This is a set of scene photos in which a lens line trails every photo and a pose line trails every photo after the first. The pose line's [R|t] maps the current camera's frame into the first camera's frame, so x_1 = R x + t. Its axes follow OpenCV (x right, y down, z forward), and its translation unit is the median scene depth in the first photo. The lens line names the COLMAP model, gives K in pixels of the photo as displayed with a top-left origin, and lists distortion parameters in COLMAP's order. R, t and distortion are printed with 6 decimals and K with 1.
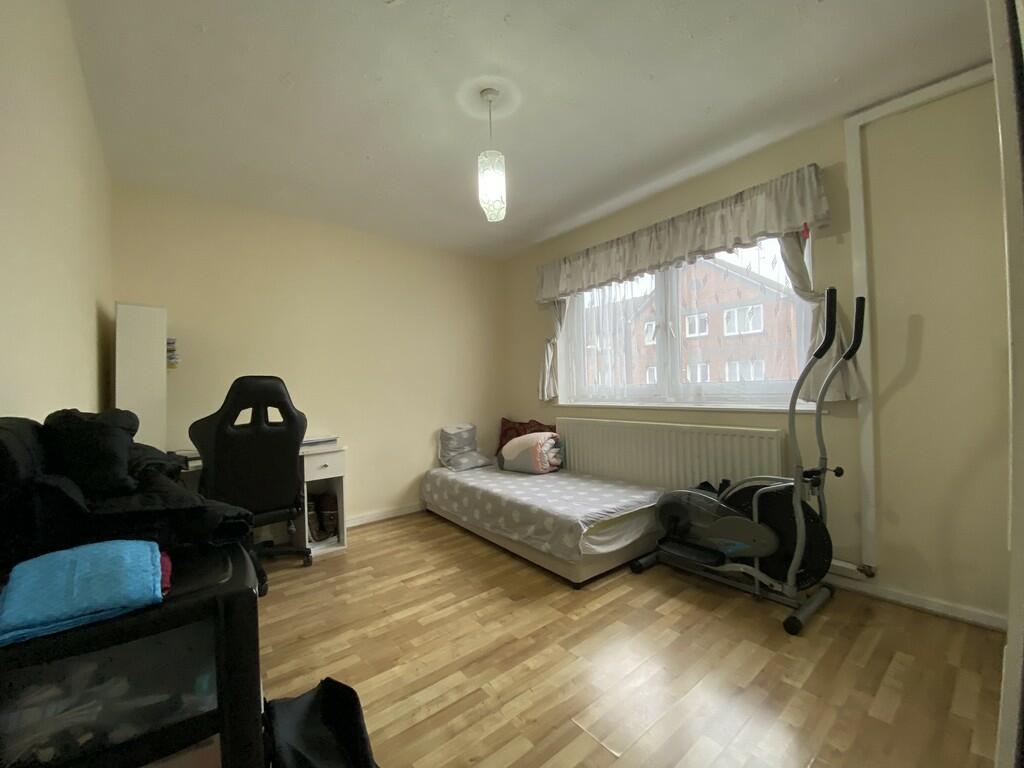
lens RADIAL K [[412.2, 0, 512.0], [0, 412.2, 384.0], [0, 0, 1]] dist [0.030648, -0.026252]
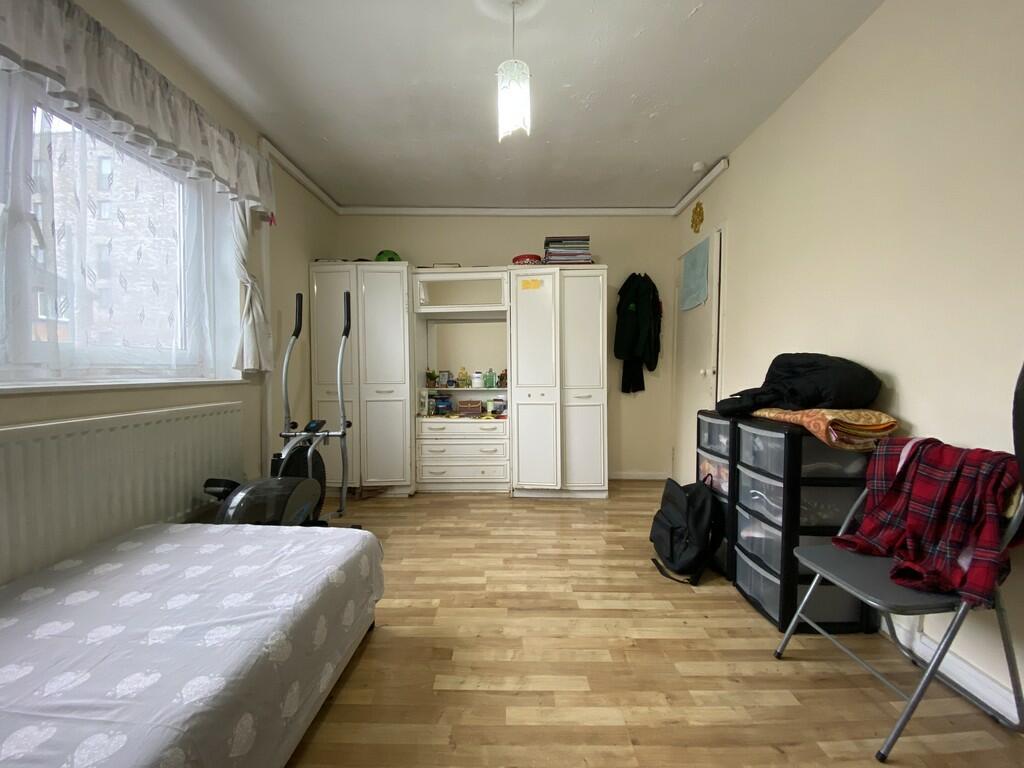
lens RADIAL K [[412.2, 0, 512.0], [0, 412.2, 384.0], [0, 0, 1]] dist [0.030648, -0.026252]
pose [[-0.772864, 0.000414, 0.634571, -0.616558], [0.007735, 0.999932, 0.008768, 0.088757], [-0.634524, 0.011685, -0.772815, 1.771371]]
